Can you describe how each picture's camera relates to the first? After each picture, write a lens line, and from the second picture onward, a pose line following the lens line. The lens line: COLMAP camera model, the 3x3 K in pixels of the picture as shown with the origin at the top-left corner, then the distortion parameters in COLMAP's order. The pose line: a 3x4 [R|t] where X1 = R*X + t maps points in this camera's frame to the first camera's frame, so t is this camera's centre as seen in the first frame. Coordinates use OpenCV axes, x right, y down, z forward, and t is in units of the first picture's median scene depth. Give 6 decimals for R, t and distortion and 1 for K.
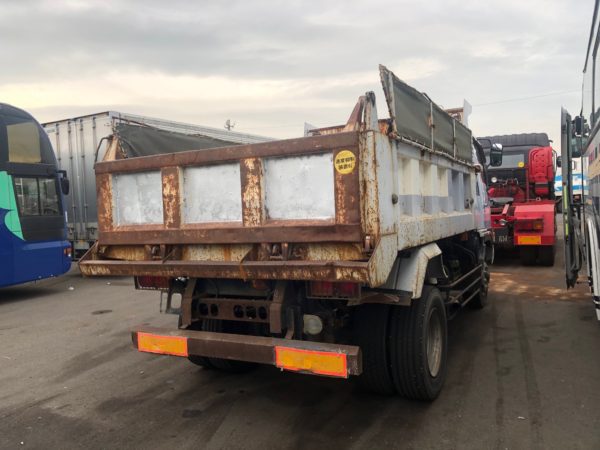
lens RADIAL K [[491.8, 0, 297.7], [0, 491.8, 224.1], [0, 0, 1]] dist [0.010261, -0.002495]
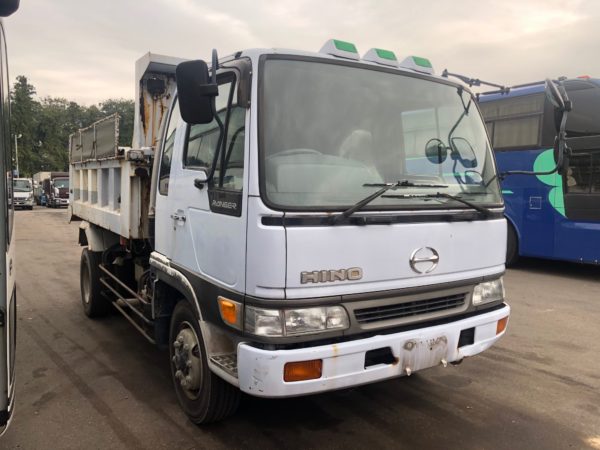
lens RADIAL K [[491.8, 0, 296.4], [0, 491.8, 223.9], [0, 0, 1]] dist [0.010261, -0.002495]
pose [[-0.485486, 0.105525, -0.867853, 1.775183], [-0.018999, 0.991181, 0.131149, -0.231901], [0.874038, 0.080160, -0.479199, 3.165484]]
